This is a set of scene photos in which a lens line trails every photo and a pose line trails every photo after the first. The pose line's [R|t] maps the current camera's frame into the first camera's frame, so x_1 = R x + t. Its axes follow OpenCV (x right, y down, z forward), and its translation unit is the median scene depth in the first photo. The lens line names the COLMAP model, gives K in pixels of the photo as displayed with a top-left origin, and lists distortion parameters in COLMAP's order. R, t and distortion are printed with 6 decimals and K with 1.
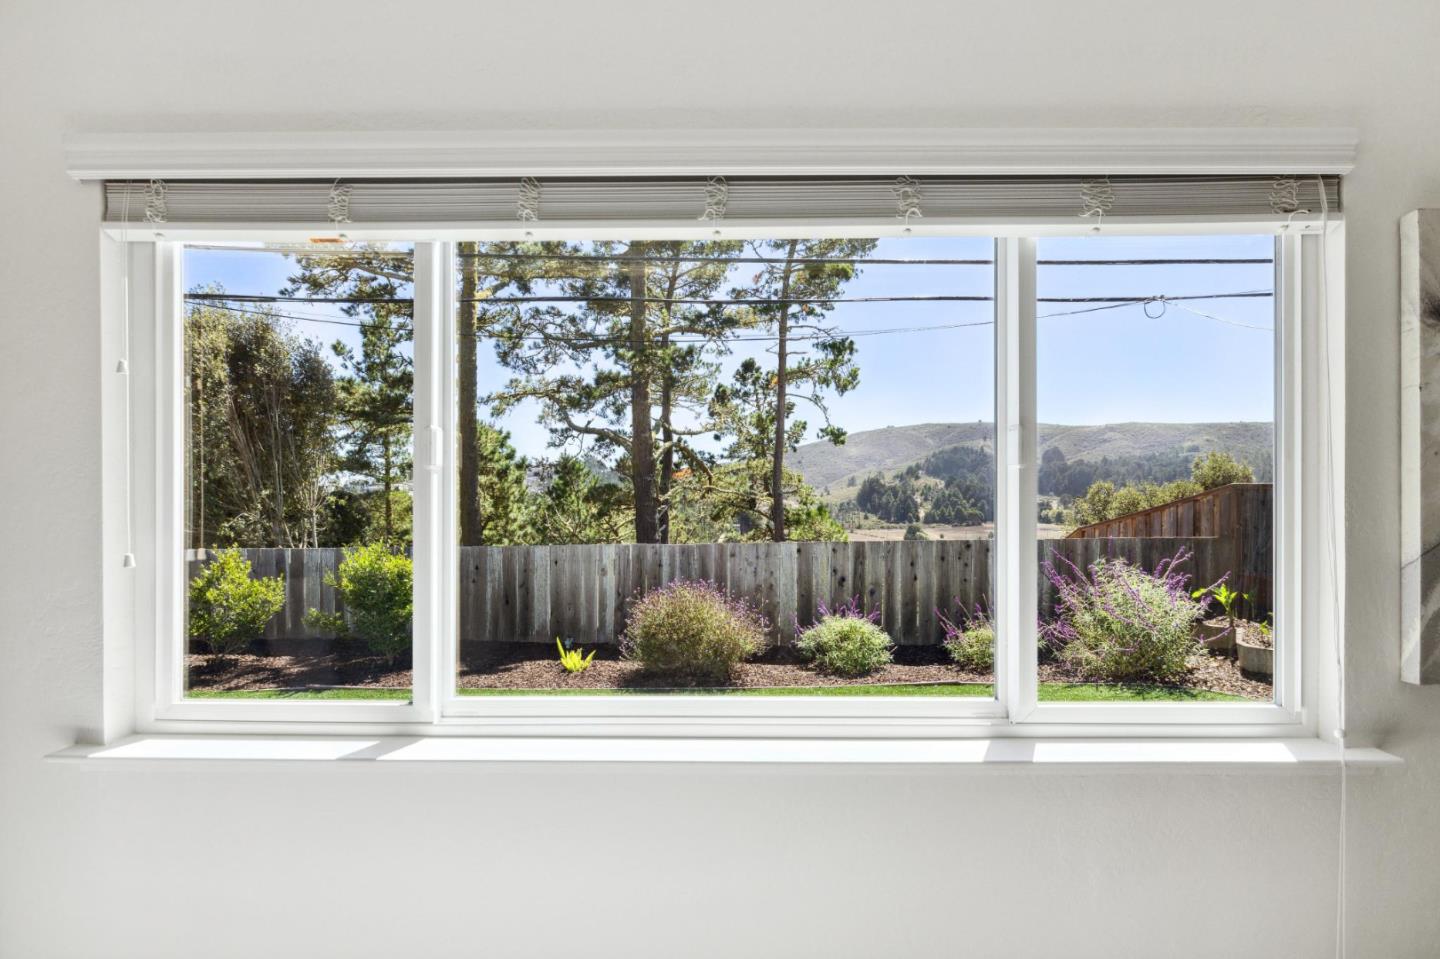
lens RADIAL K [[702.0, 0, 723.0], [0, 702.0, 502.1], [0, 0, 1]] dist [0.000087, 0.000508]
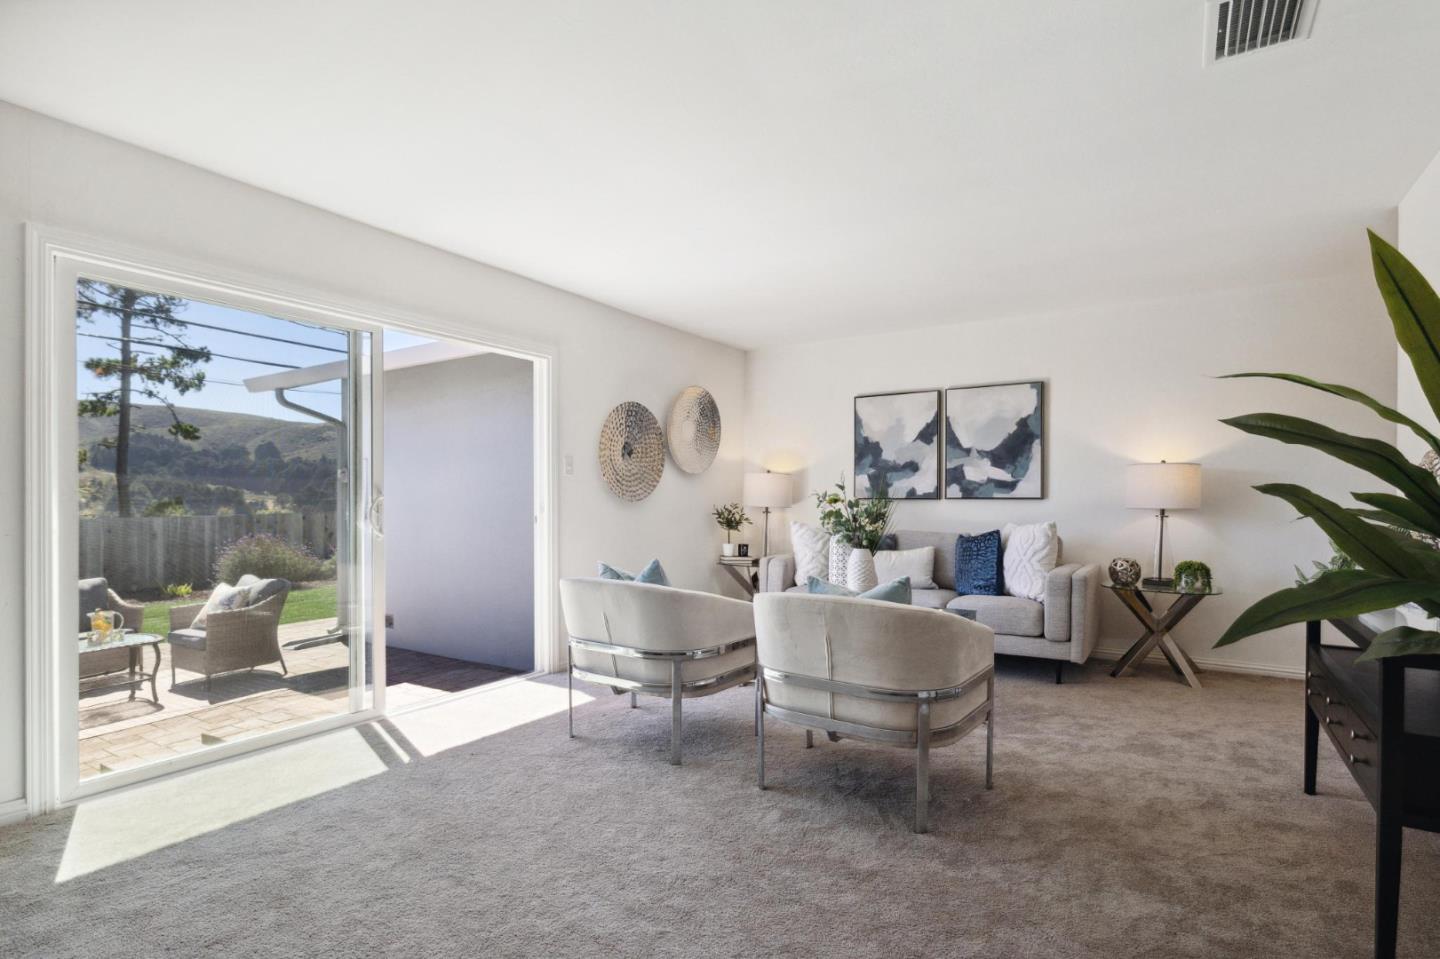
lens RADIAL K [[718.7, 0, 711.2], [0, 718.7, 505.2], [0, 0, 1]] dist [-0.000223, 0.000062]
pose [[0.546533, -0.002950, 0.837432, -0.620898], [-0.000903, 0.999991, 0.004112, 0.025967], [-0.837437, -0.003003, 0.546526, -0.568965]]
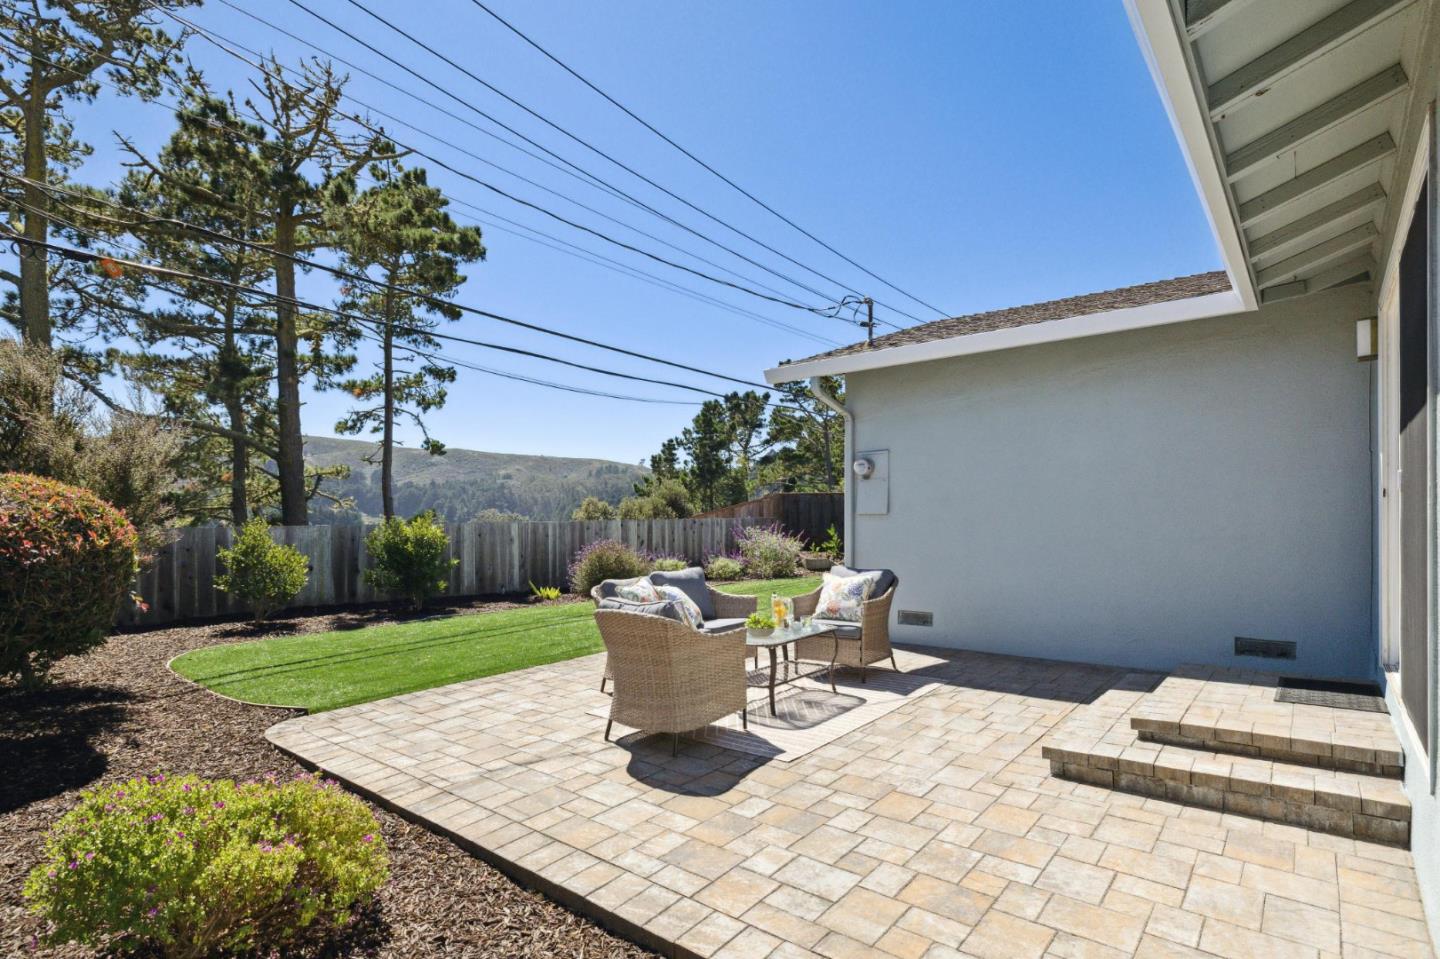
lens RADIAL K [[725.4, 0, 722.8], [0, 725.4, 527.5], [0, 0, 1]] dist [-0.002378, -0.000362]
pose [[0.638242, -0.006032, 0.769812, -0.835092], [0.002910, 0.999981, 0.005423, 0.054010], [-0.769830, -0.001221, 0.638248, -0.213003]]
